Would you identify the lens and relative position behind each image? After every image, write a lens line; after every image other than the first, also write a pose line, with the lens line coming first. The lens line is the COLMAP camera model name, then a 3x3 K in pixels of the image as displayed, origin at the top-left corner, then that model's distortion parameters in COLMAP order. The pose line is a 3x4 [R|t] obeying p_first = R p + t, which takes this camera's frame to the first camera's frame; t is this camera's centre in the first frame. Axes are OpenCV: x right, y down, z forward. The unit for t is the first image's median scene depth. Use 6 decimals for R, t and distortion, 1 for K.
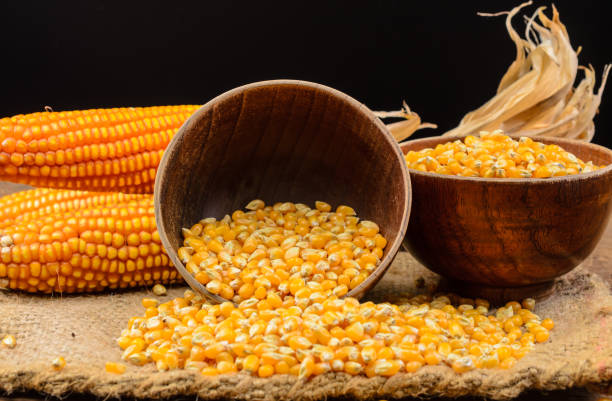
lens RADIAL K [[1079.9, 0, 294.5], [0, 1079.9, 202.0], [0, 0, 1]] dist [0.013938, -0.032462]
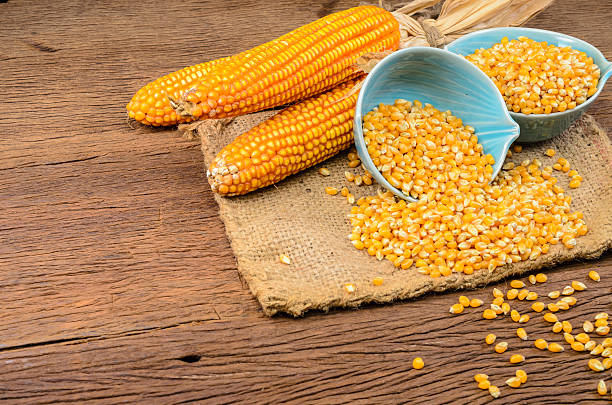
lens RADIAL K [[1056.9, 0, 306.0], [0, 1056.9, 202.5], [0, 0, 1]] dist [0.024203, -0.167582]
pose [[0.950798, -0.181517, 0.251068, -0.538296], [0.032471, 0.864310, 0.501910, -0.626773], [-0.308106, -0.469062, 0.827678, -0.200669]]
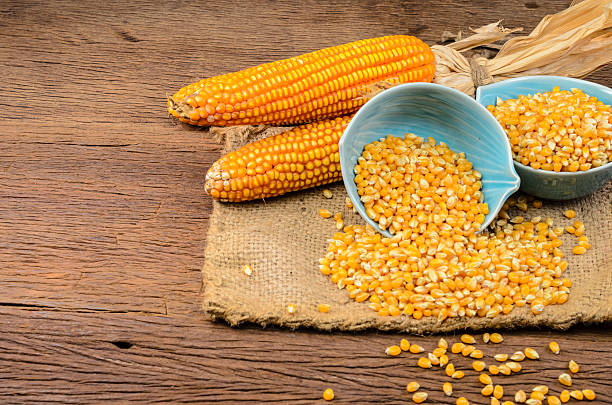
lens RADIAL K [[1125.8, 0, 306.0], [0, 1125.8, 202.5], [0, 0, 1]] dist [0.018987, -0.076691]
pose [[0.999782, -0.012882, -0.016405, -0.135266], [0.019200, 0.875699, 0.482475, -0.671147], [0.008151, -0.482685, 0.875756, -0.350936]]
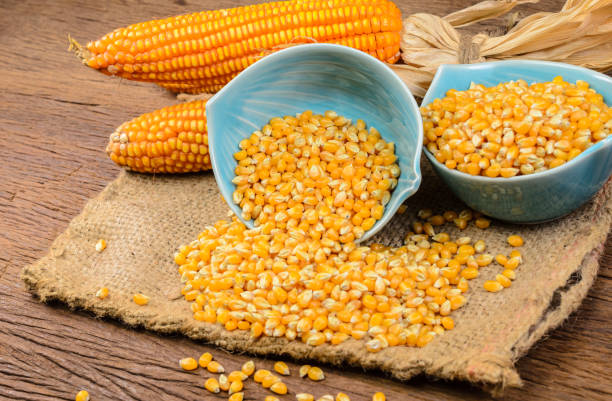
lens RADIAL K [[1159.2, 0, 306.0], [0, 1159.2, 200.5], [0, 0, 1]] dist [0.024834, -0.127668]
pose [[0.899153, 0.115374, -0.422152, 0.502660], [0.077522, 0.907378, 0.413104, -0.440931], [0.430714, -0.404170, 0.806928, -0.020188]]
